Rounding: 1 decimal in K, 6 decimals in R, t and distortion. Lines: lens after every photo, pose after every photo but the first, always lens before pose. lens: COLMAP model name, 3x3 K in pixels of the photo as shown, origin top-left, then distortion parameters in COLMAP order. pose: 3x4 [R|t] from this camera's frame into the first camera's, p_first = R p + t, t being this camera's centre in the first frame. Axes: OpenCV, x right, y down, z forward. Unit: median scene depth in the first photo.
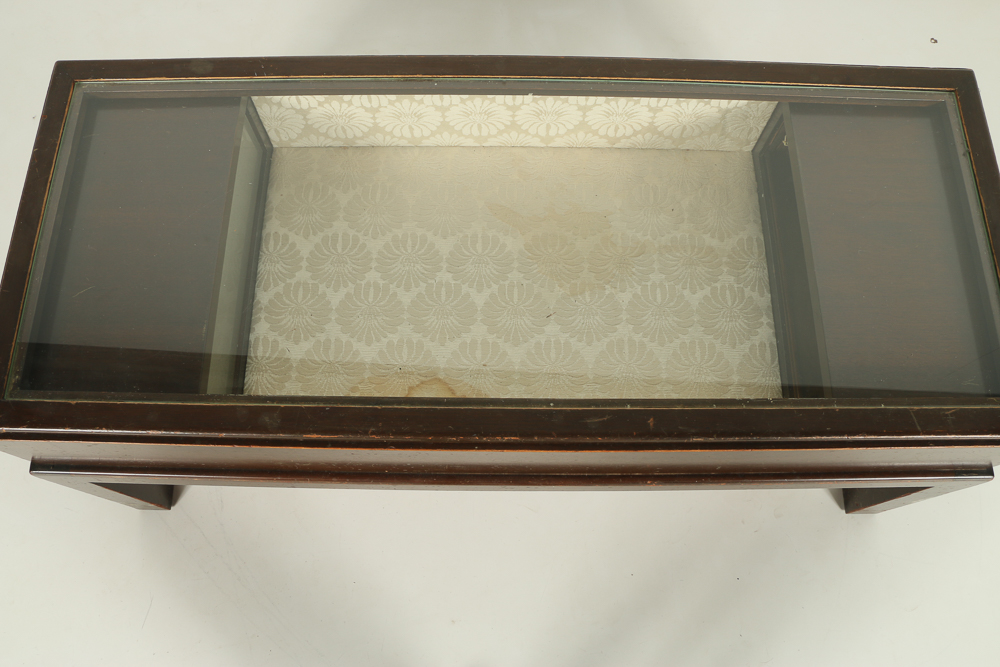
lens RADIAL K [[844.2, 0, 500.0], [0, 844.2, 333.5], [0, 0, 1]] dist [-0.153563, 0.006730]
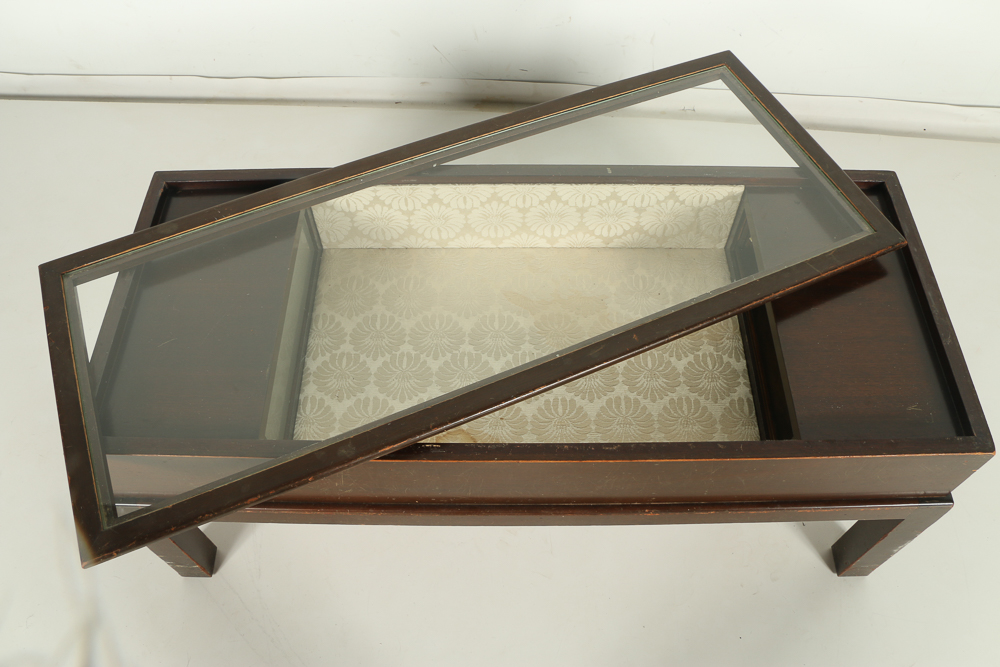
lens RADIAL K [[844.2, 0, 500.0], [0, 844.2, 333.5], [0, 0, 1]] dist [-0.153563, 0.006730]
pose [[0.999917, -0.007548, -0.010411, -0.007196], [0.004901, 0.972190, -0.234141, 0.189112], [0.011889, 0.234071, 0.972147, -0.151722]]
